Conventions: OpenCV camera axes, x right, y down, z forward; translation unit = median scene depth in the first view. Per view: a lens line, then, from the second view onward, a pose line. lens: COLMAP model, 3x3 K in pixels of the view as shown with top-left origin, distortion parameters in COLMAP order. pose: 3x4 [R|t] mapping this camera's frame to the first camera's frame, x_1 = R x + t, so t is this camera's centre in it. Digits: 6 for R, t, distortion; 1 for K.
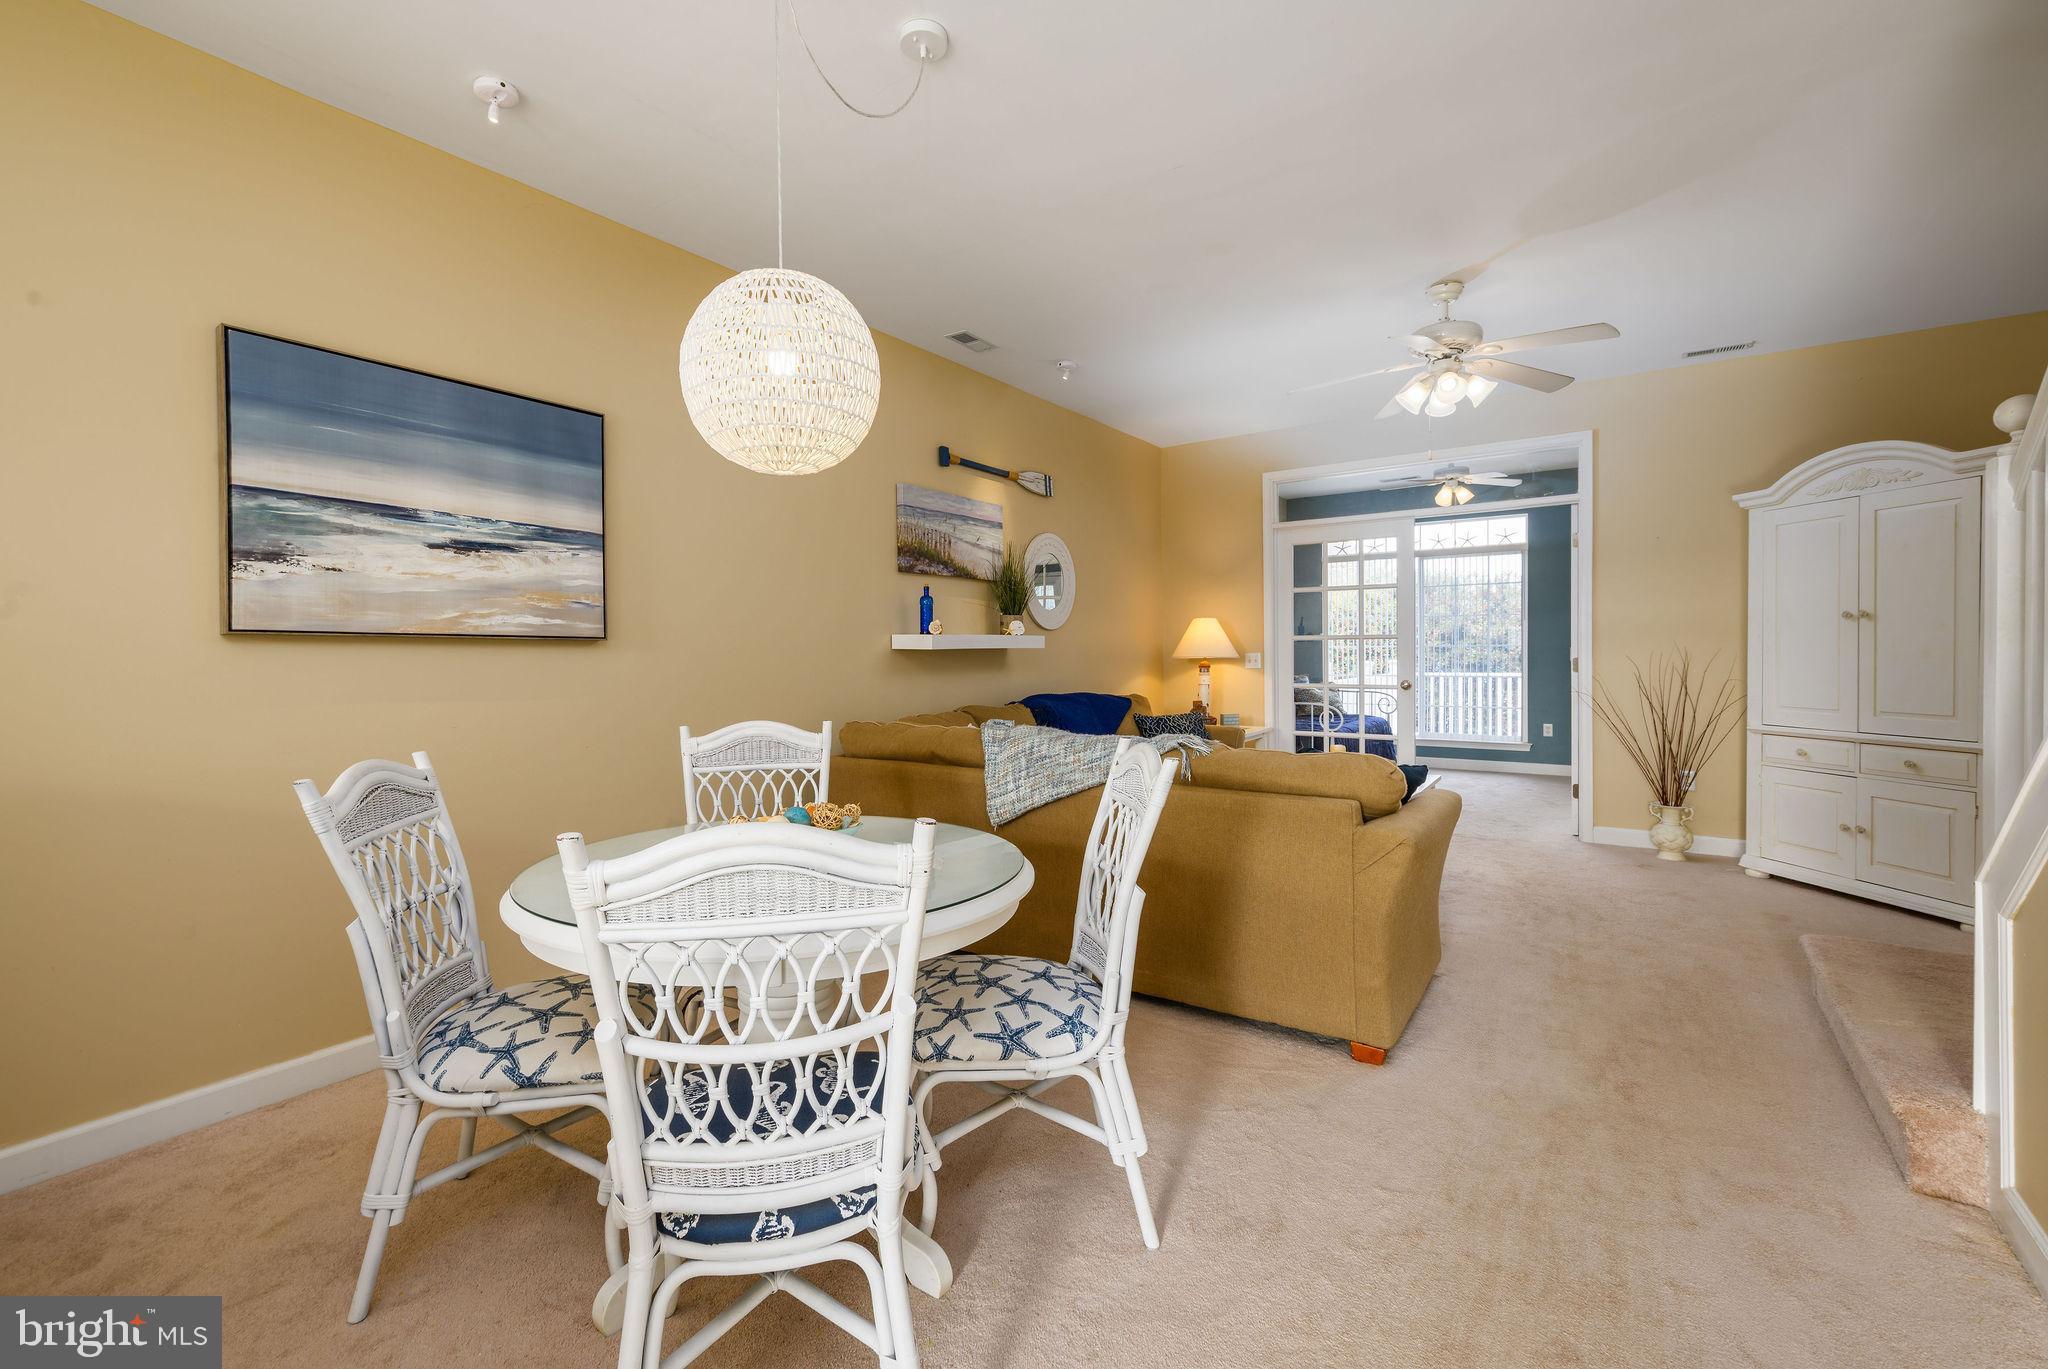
lens RADIAL K [[877.5, 0, 1016.4], [0, 877.5, 655.4], [0, 0, 1]] dist [0.001185, -0.000493]
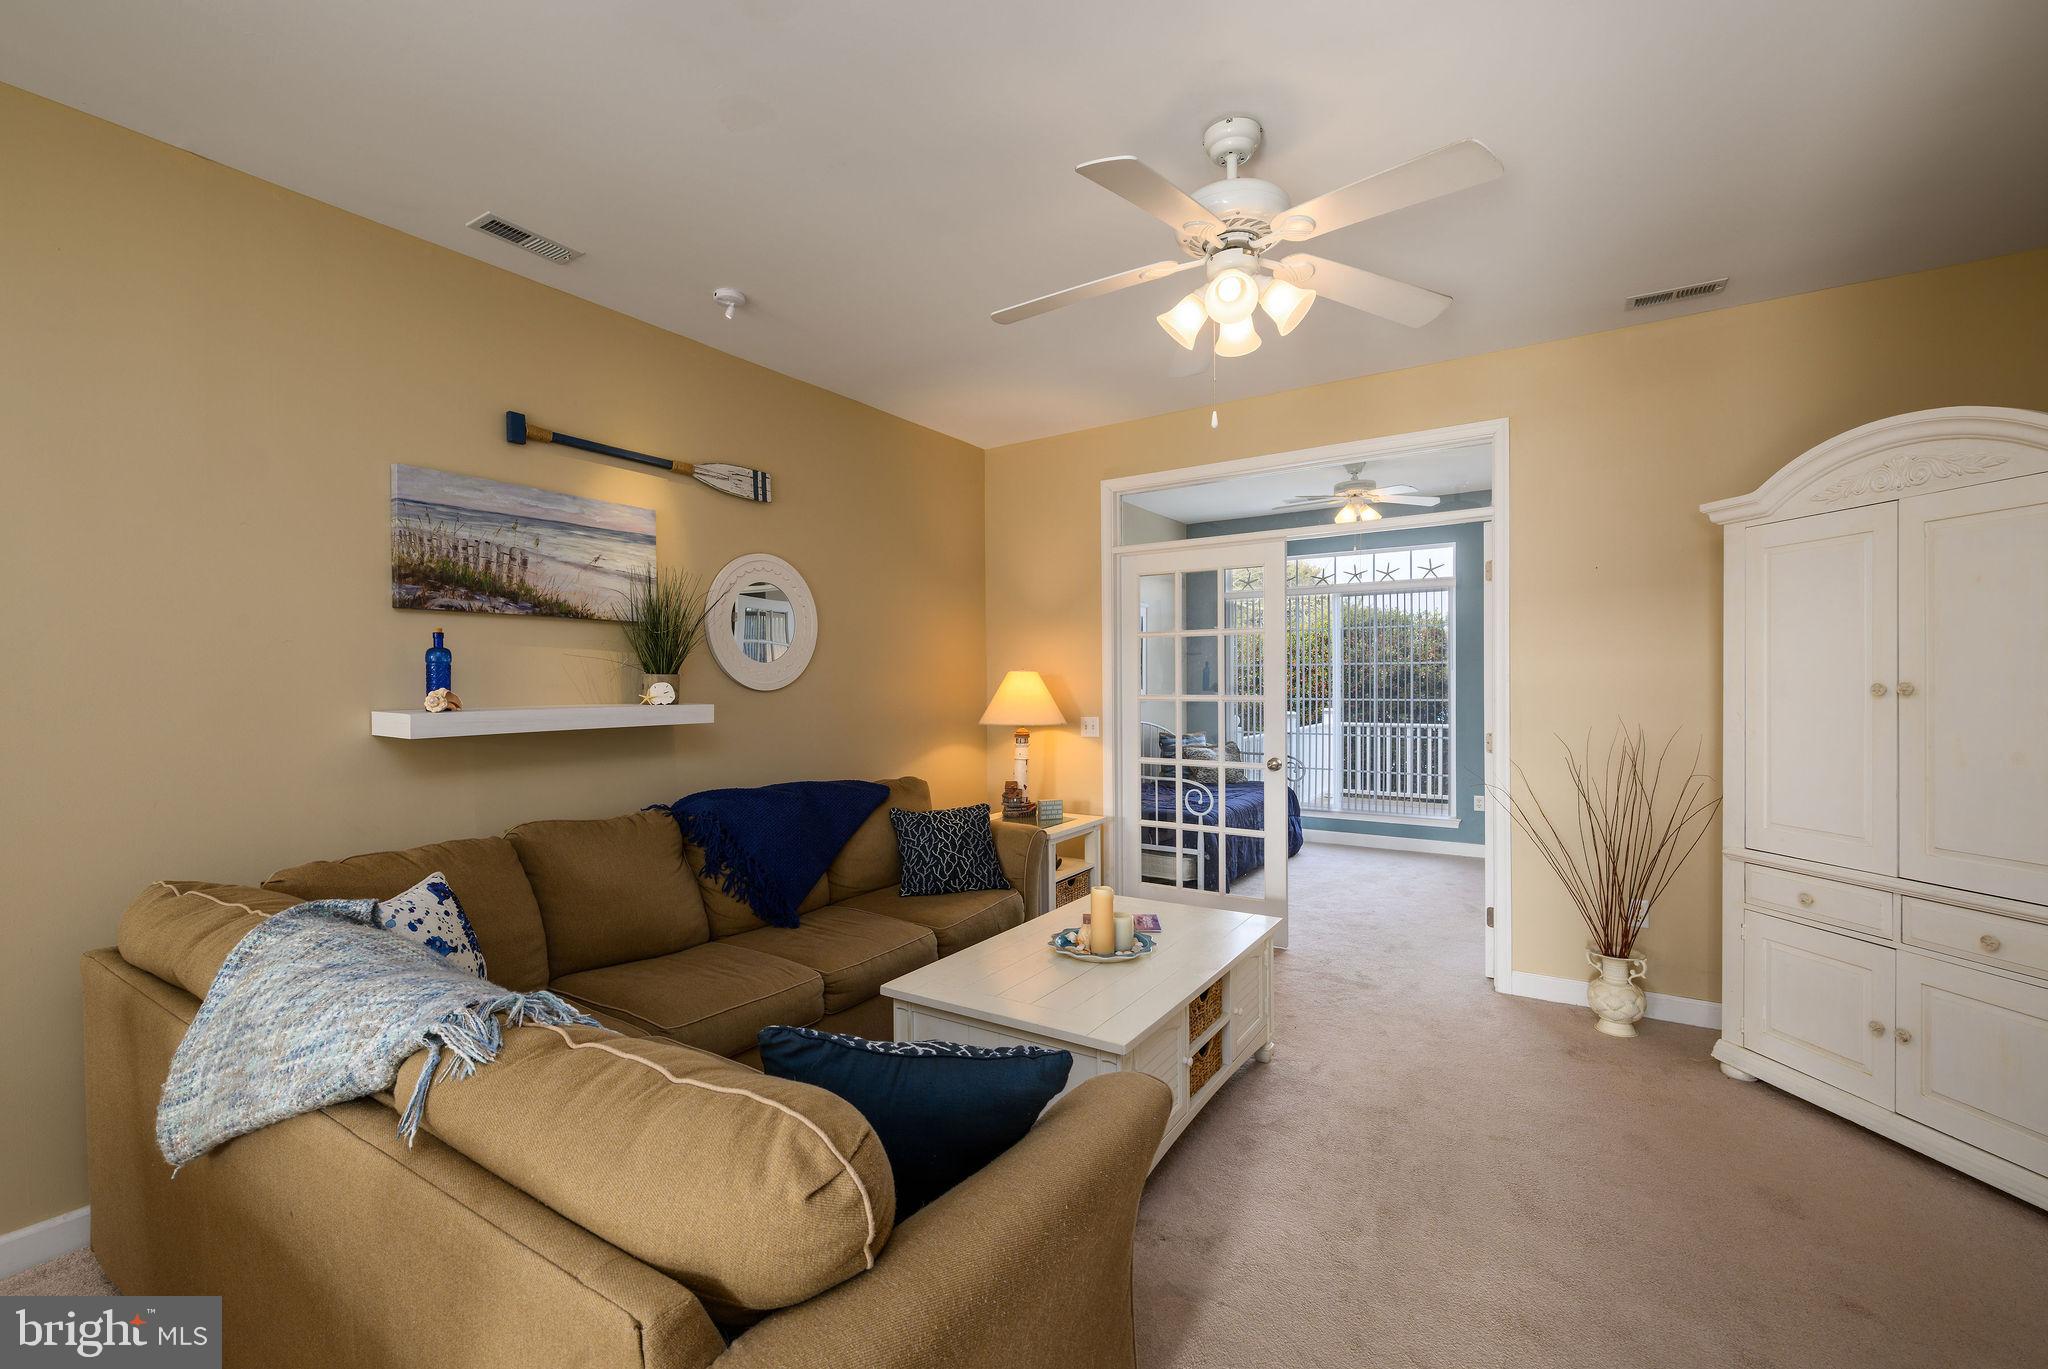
lens RADIAL K [[877.5, 0, 1045.8], [0, 877.5, 680.4], [0, 0, 1]] dist [0.001185, -0.000493]
pose [[0.998511, 0.003056, 0.054456, 0.254234], [-0.002519, 0.999948, -0.009917, -0.035714], [-0.054484, 0.009765, 0.998467, 0.325116]]
